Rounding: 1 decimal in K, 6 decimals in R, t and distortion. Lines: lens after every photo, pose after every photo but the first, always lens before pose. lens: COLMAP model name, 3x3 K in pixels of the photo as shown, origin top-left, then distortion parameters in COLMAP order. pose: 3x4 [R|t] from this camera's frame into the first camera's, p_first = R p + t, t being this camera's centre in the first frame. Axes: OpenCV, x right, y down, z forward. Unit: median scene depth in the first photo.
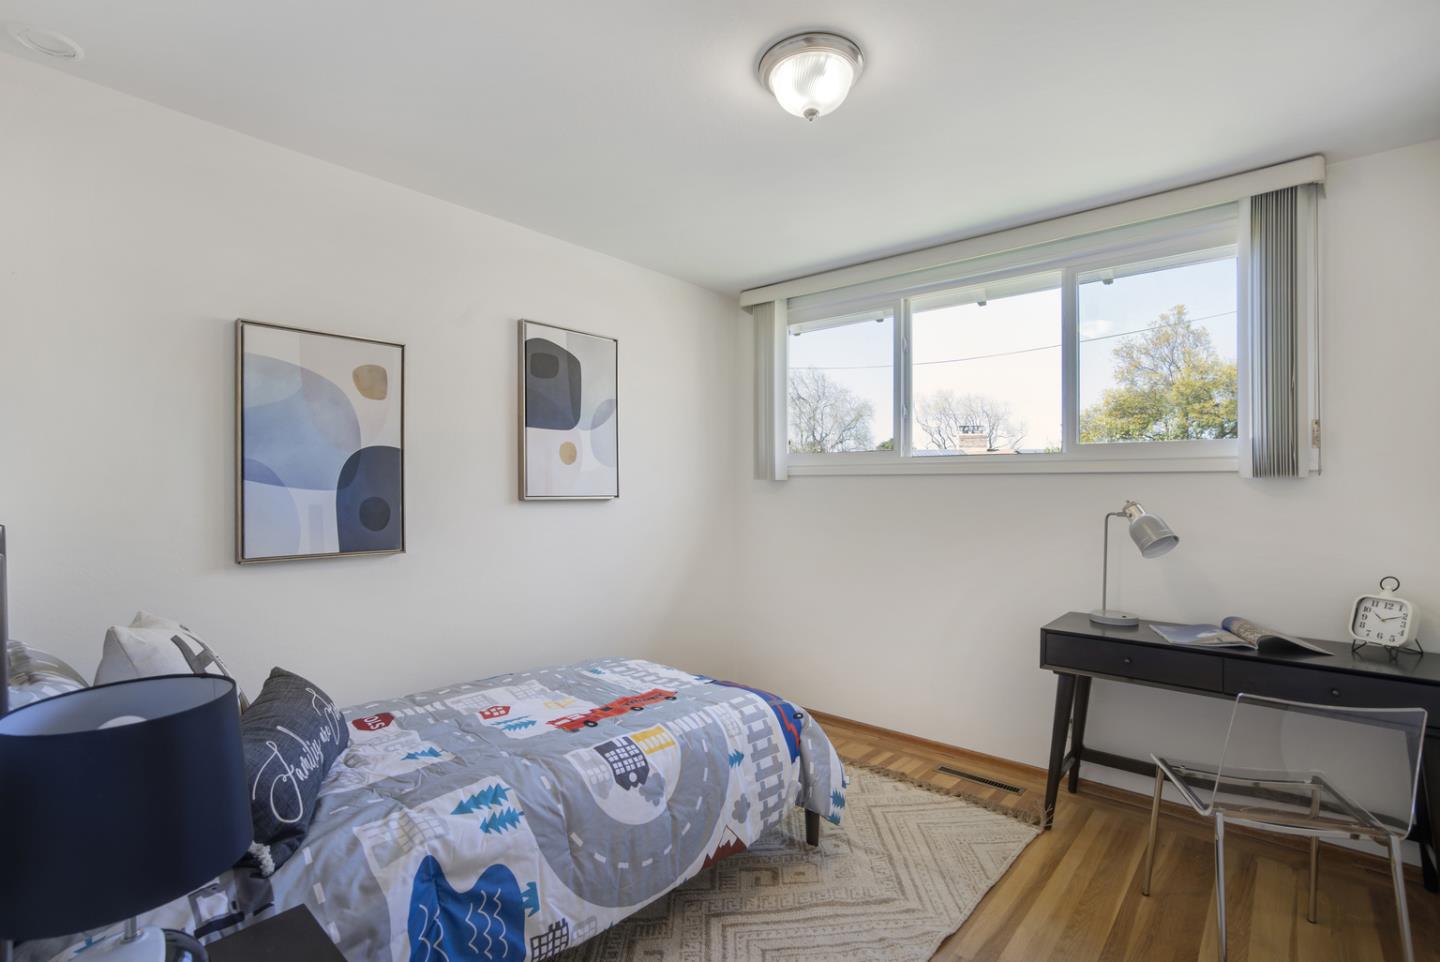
lens RADIAL K [[686.2, 0, 722.0], [0, 686.2, 484.0], [0, 0, 1]] dist [-0.015146, -0.000015]
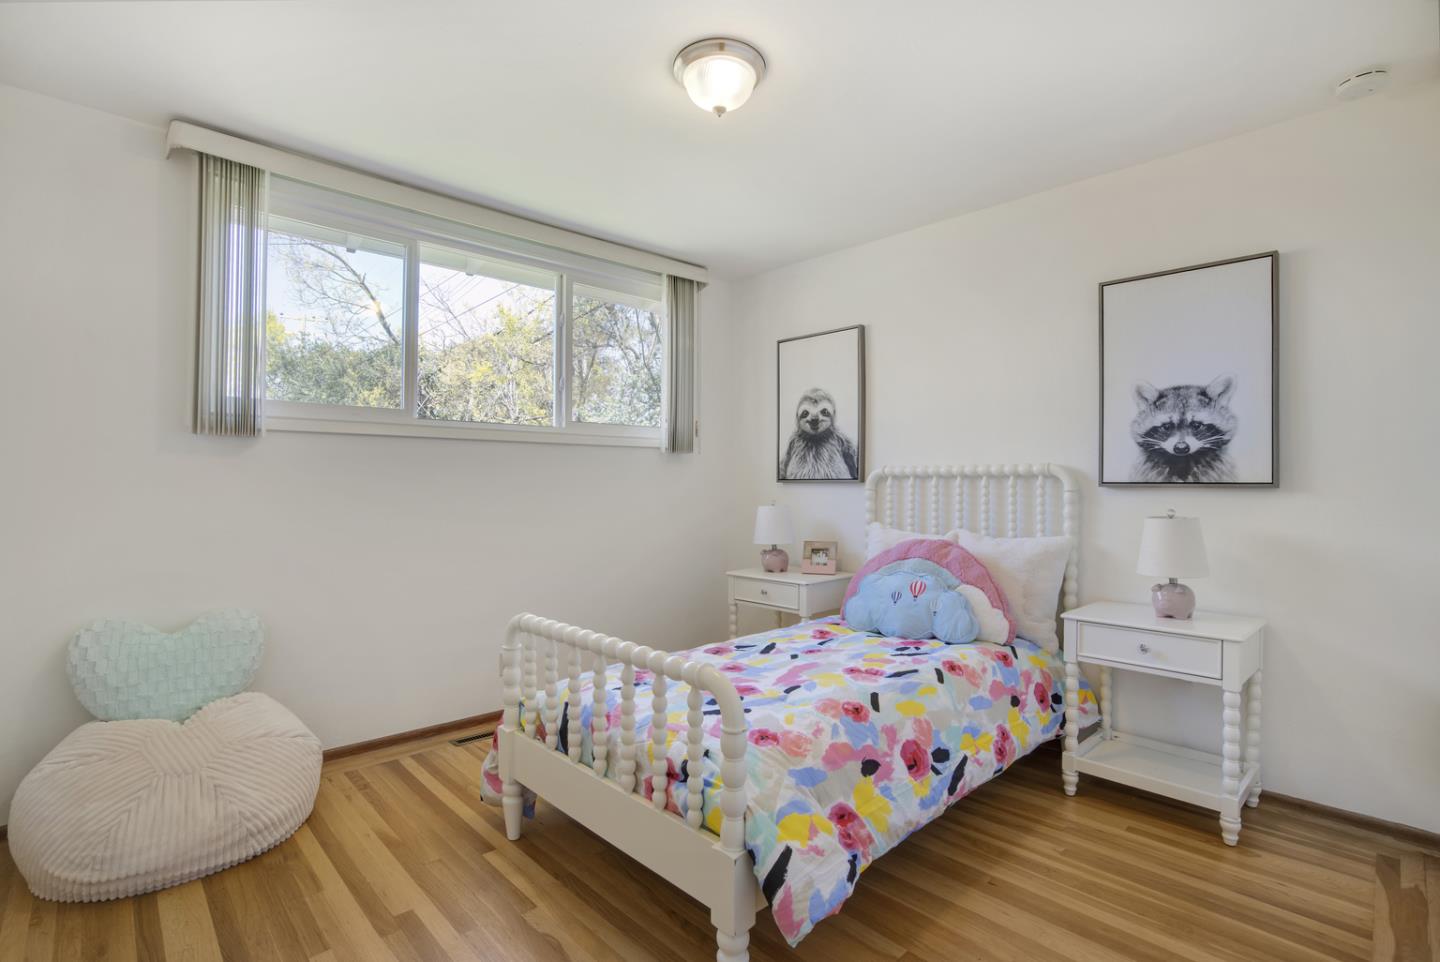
lens RADIAL K [[686.2, 0, 722.0], [0, 686.2, 484.0], [0, 0, 1]] dist [-0.015146, -0.000015]
pose [[0.122287, -0.016050, 0.992365, -0.782597], [-0.010564, 0.999792, 0.017472, 0.033531], [-0.992439, -0.012620, 0.122092, 0.669532]]
